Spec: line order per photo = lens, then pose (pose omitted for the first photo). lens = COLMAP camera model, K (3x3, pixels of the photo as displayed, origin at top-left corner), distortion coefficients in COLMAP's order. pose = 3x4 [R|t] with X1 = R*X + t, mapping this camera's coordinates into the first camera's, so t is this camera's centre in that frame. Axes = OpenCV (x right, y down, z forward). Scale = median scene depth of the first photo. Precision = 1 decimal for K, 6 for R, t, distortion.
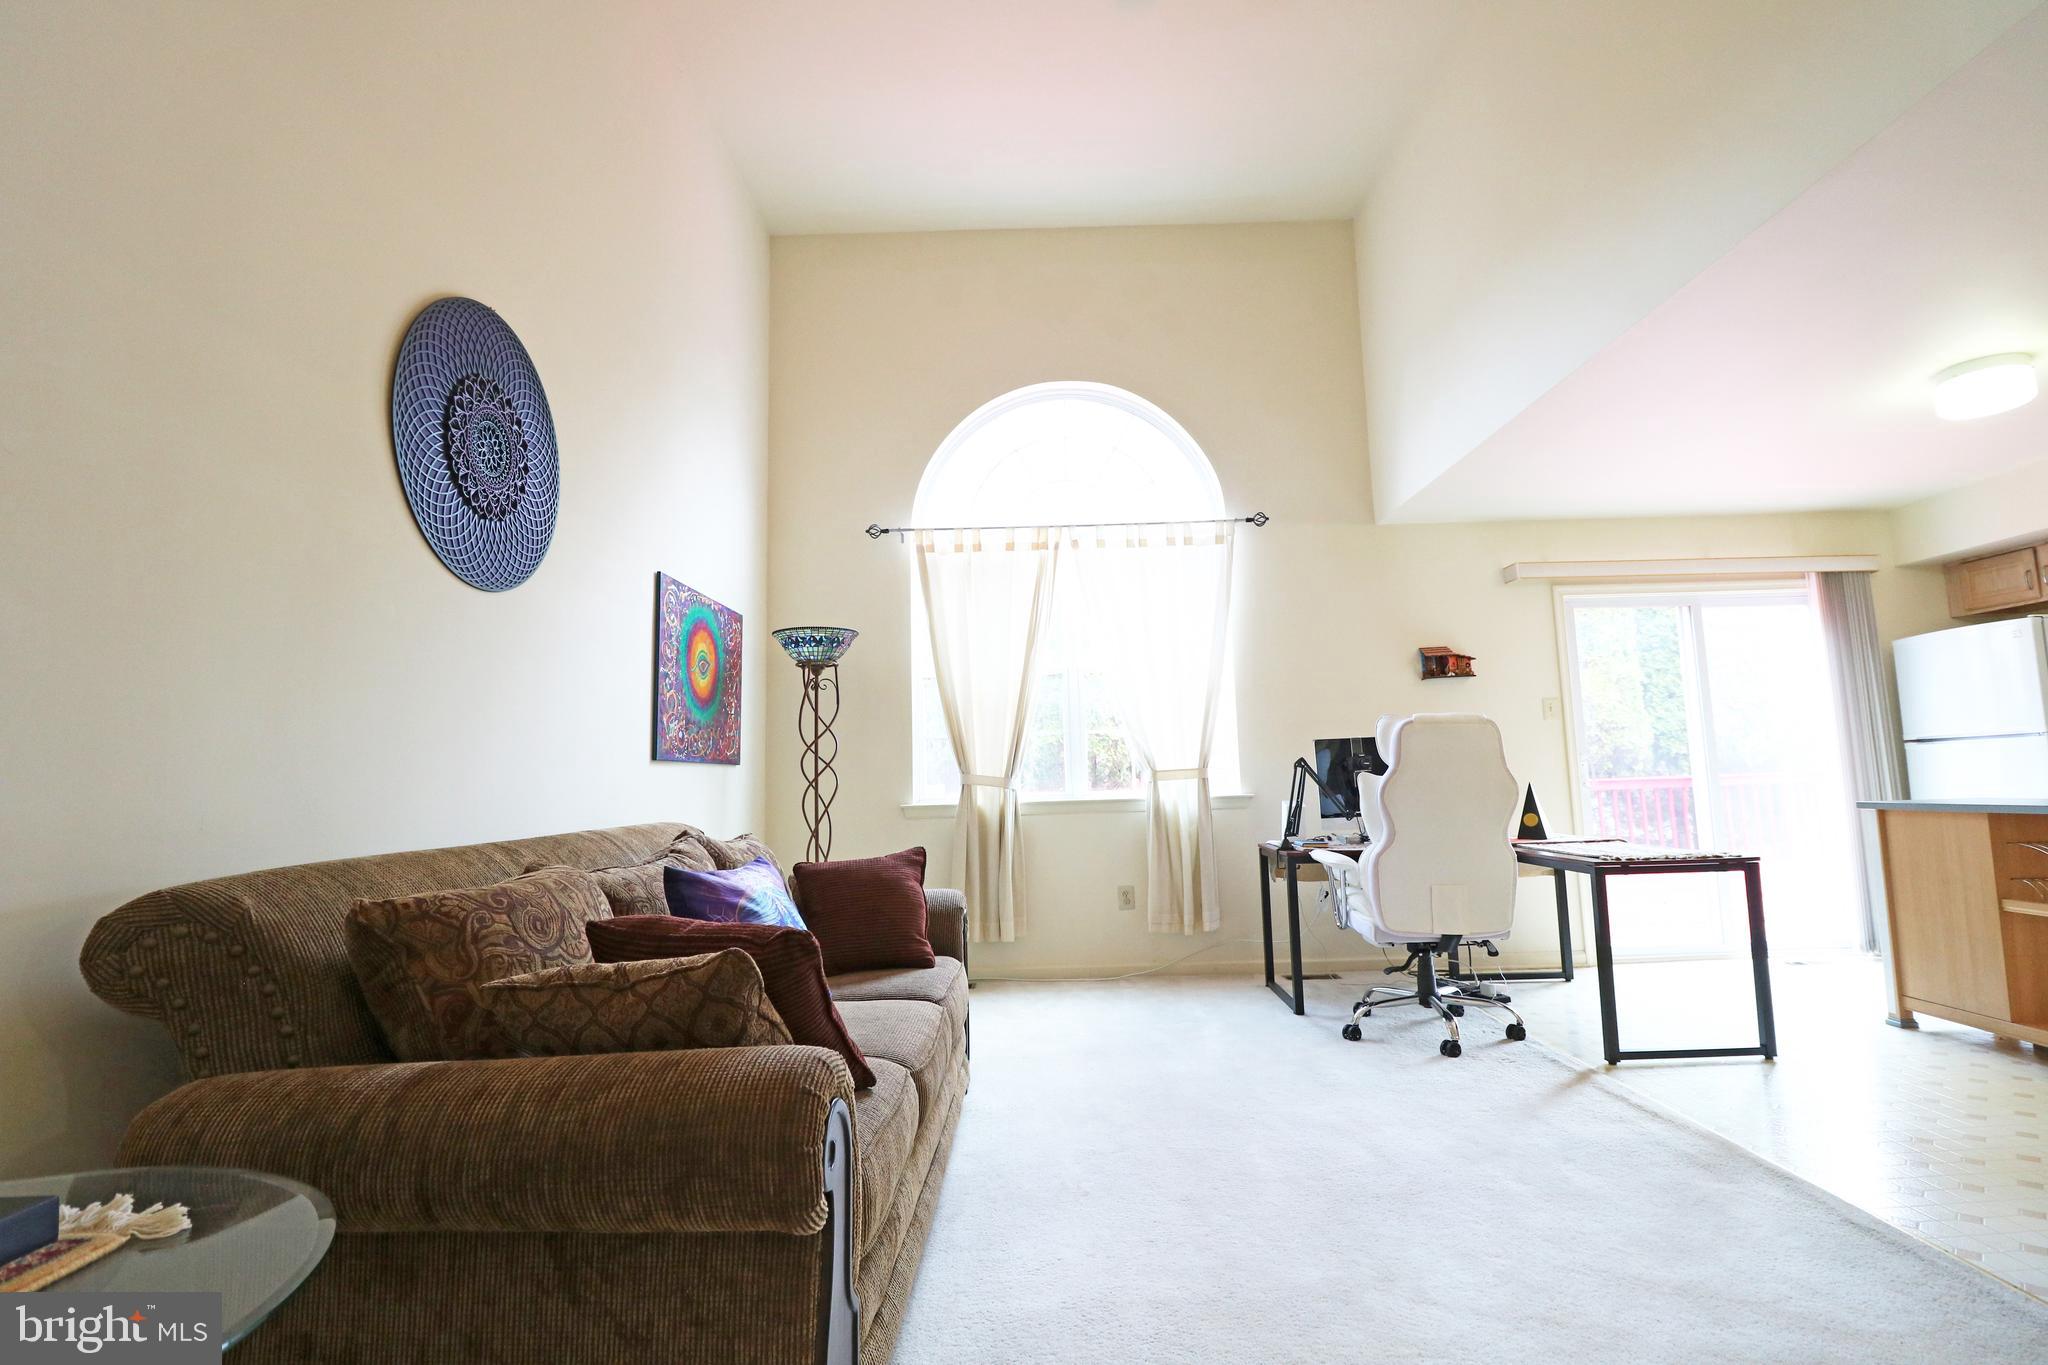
lens RADIAL K [[950.3, 0, 1043.8], [0, 950.3, 671.0], [0, 0, 1]] dist [-0.000236, -0.012309]
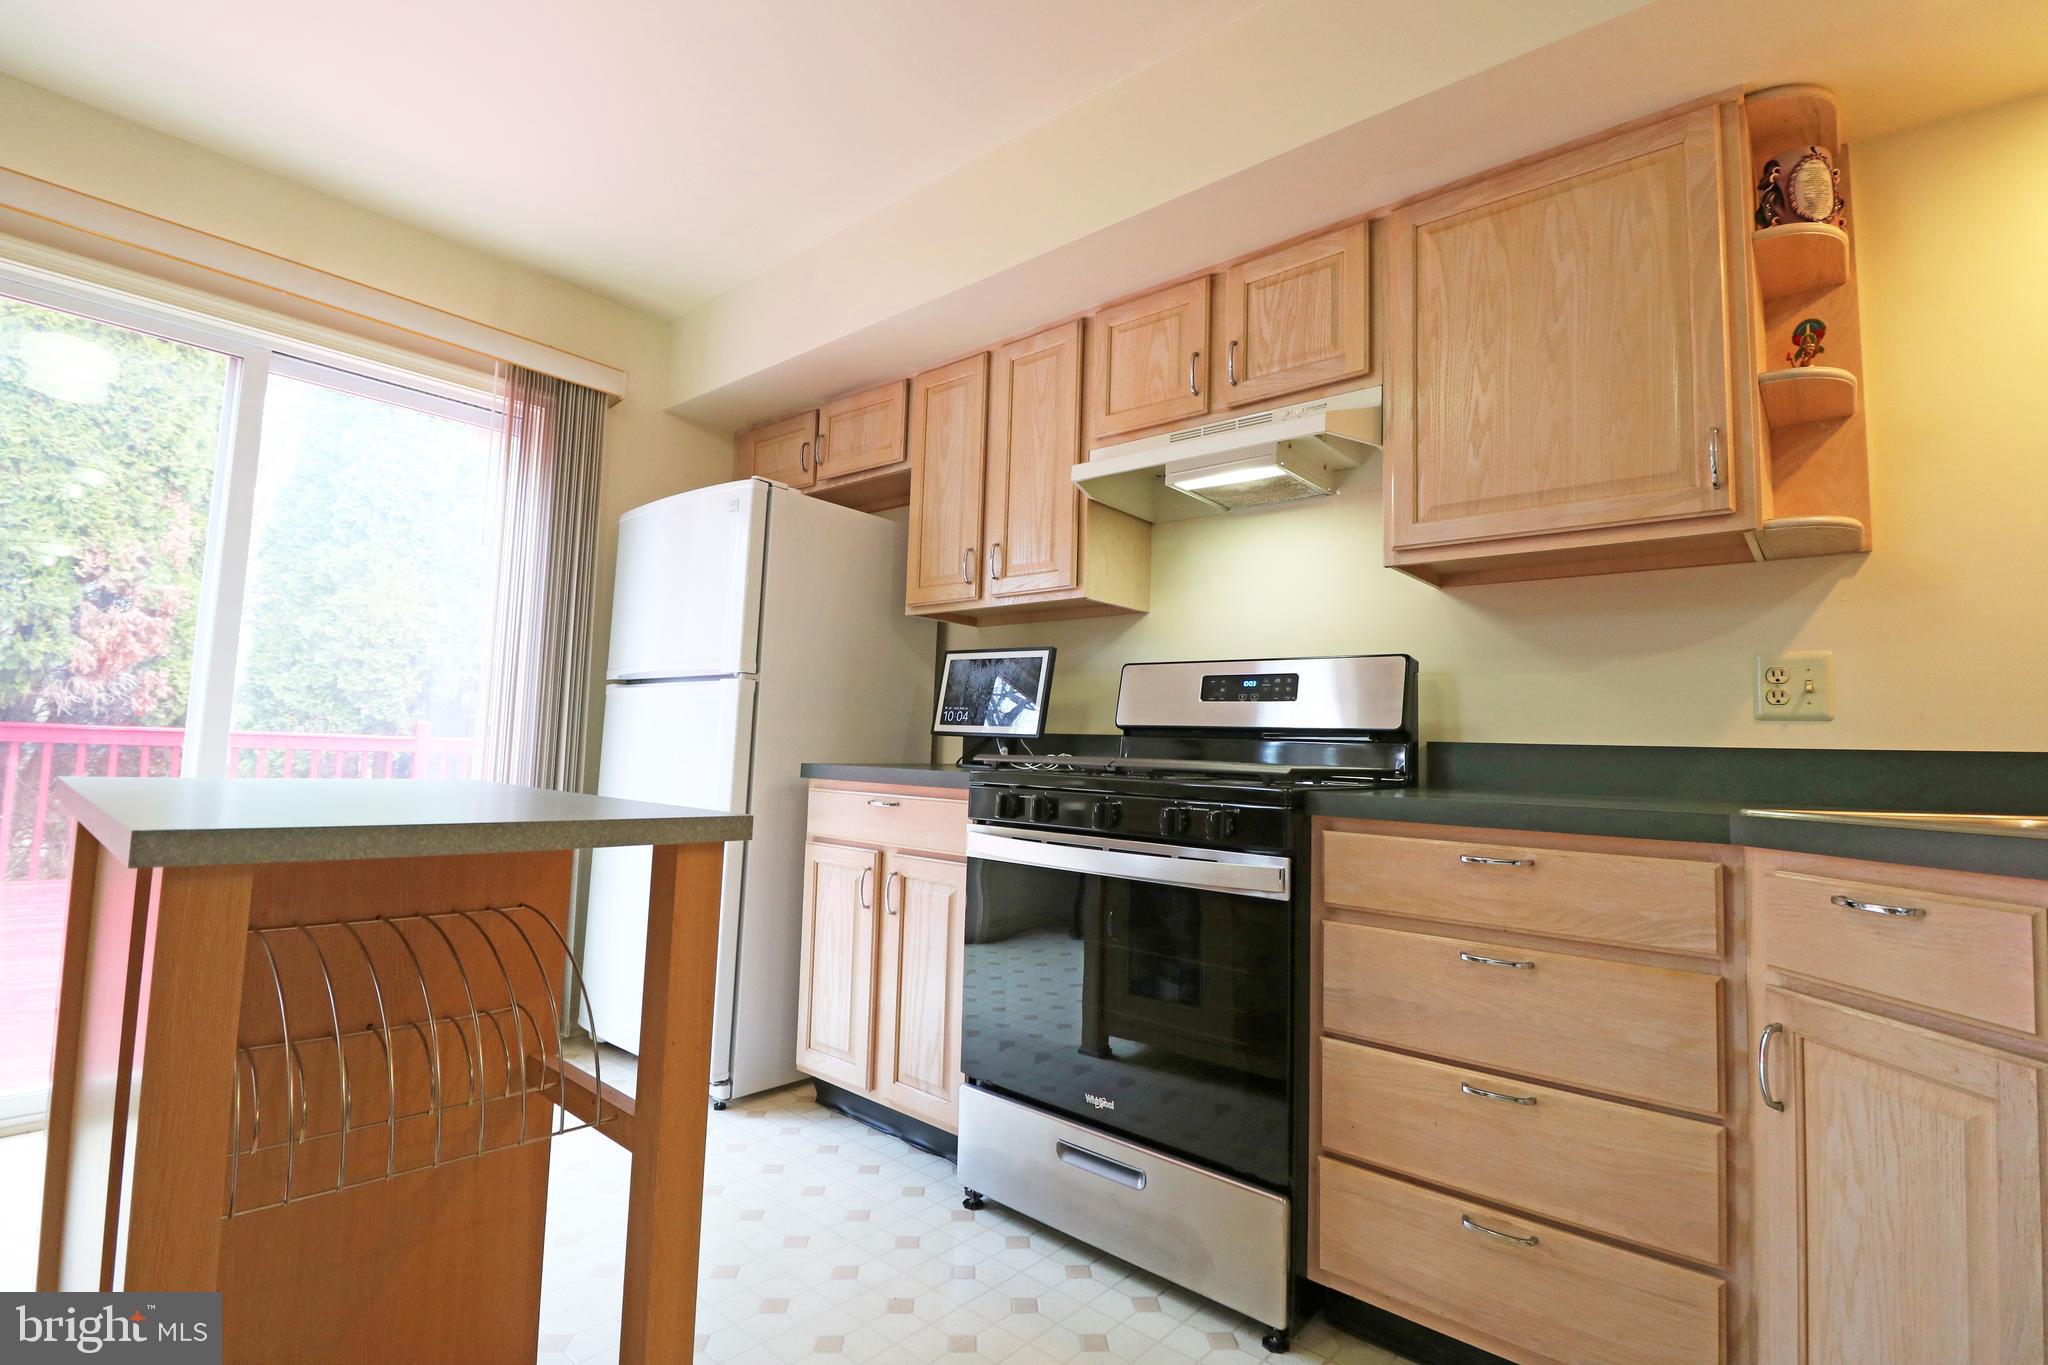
lens RADIAL K [[950.3, 0, 1033.4], [0, 950.3, 671.8], [0, 0, 1]] dist [-0.000236, -0.012309]
pose [[0.646230, 0.113812, 0.754608, 0.666661], [-0.139921, 0.989725, -0.029447, 0.050792], [-0.750206, -0.086556, 0.655514, 0.422741]]
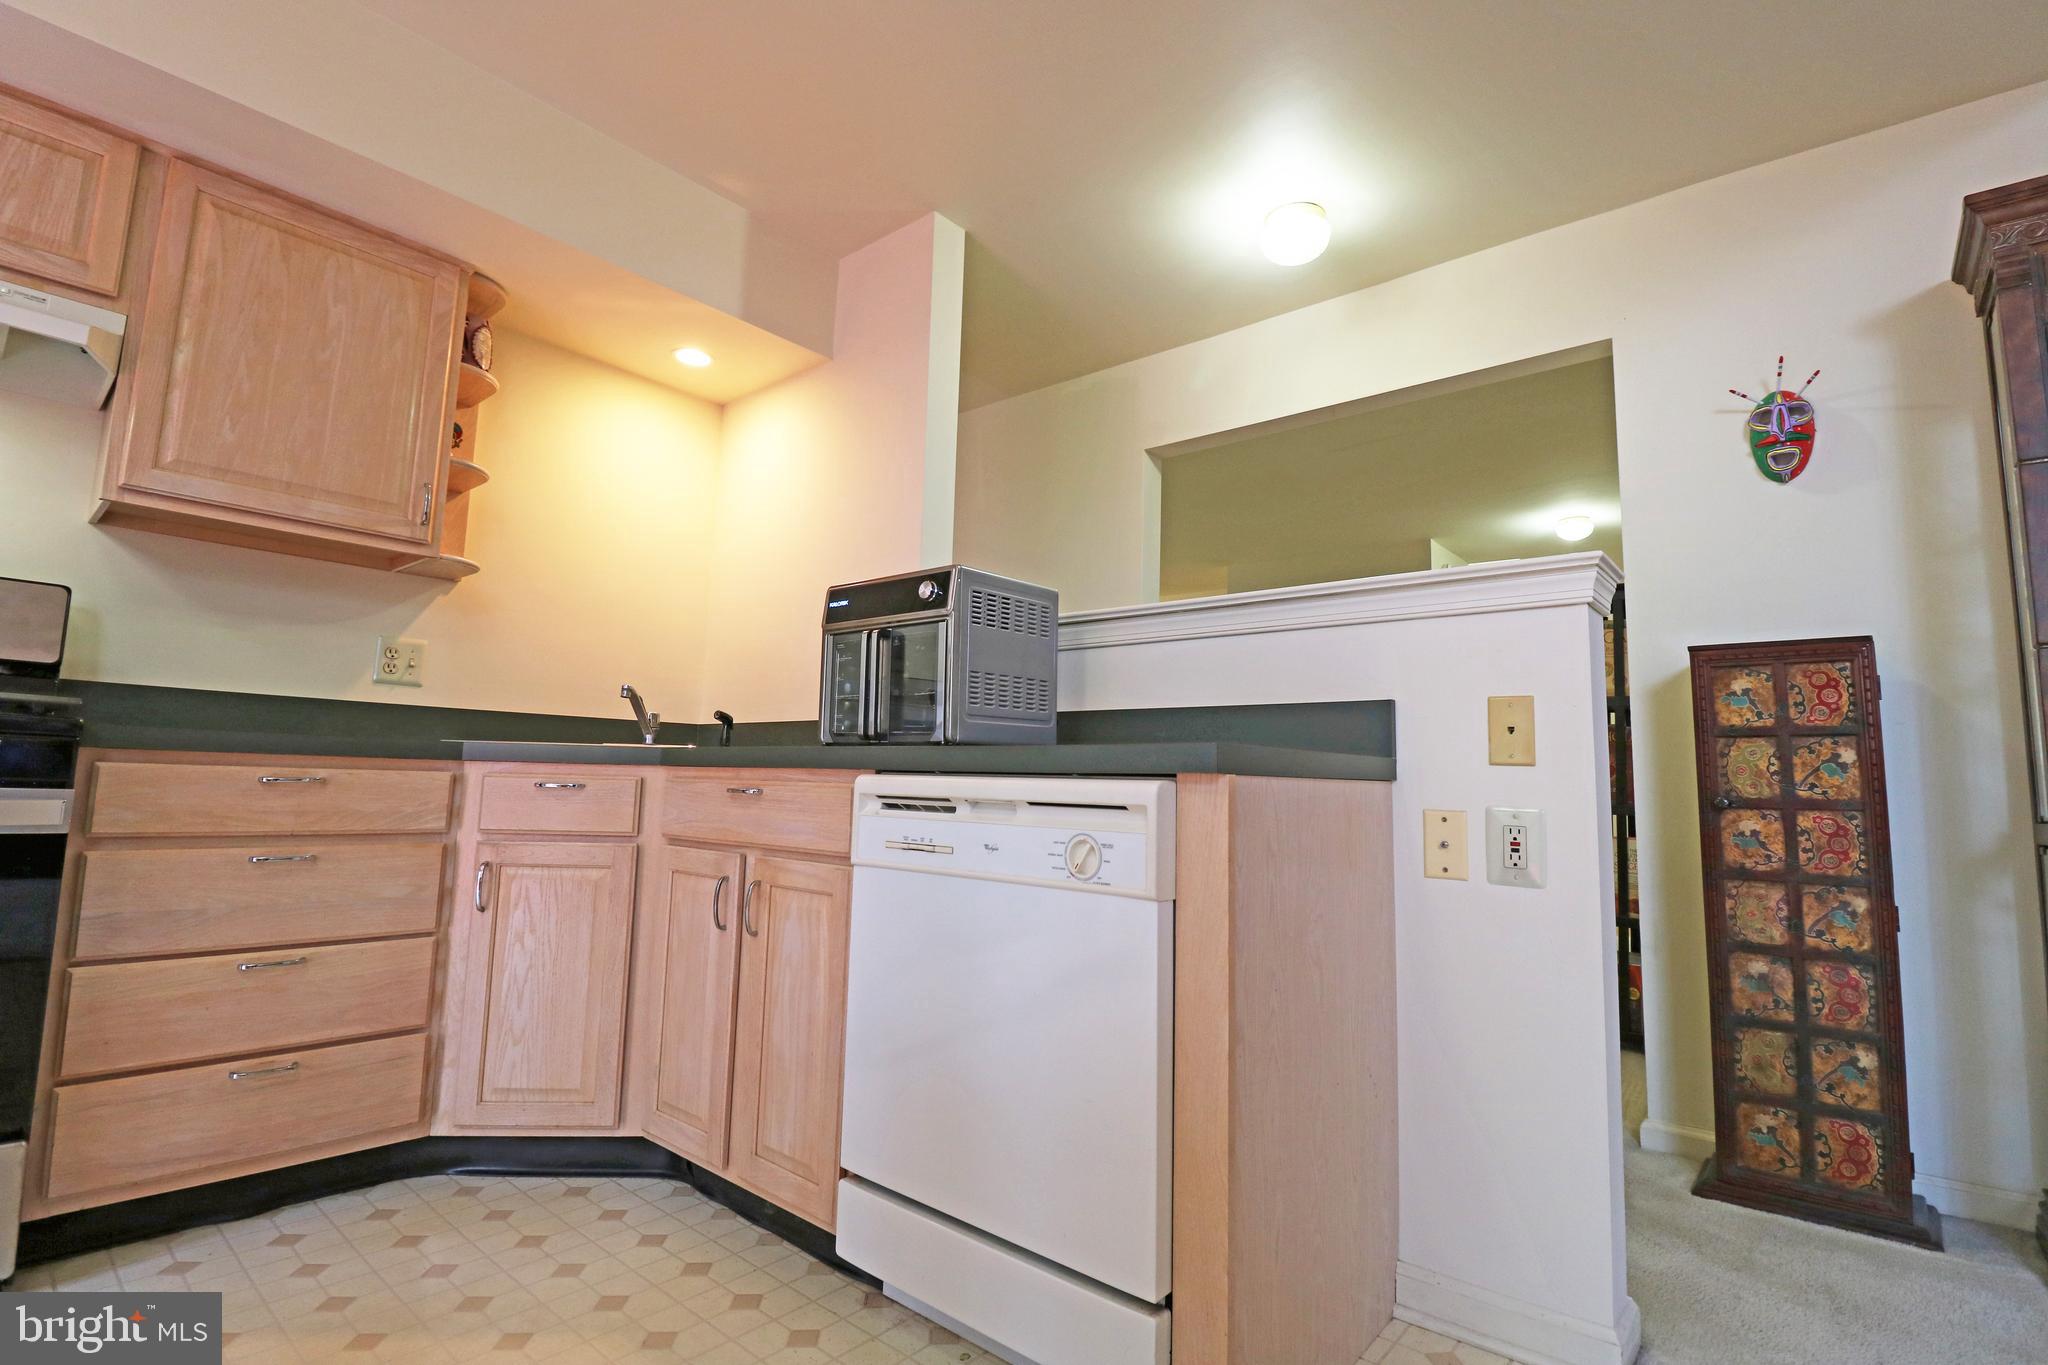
lens RADIAL K [[950.3, 0, 1035.4], [0, 950.3, 669.5], [0, 0, 1]] dist [-0.000236, -0.012309]
pose [[-0.768655, 0.080455, 0.634584, 0.524385], [-0.082451, 0.971321, -0.223019, 0.097193], [-0.634328, -0.223747, -0.739976, 0.604926]]
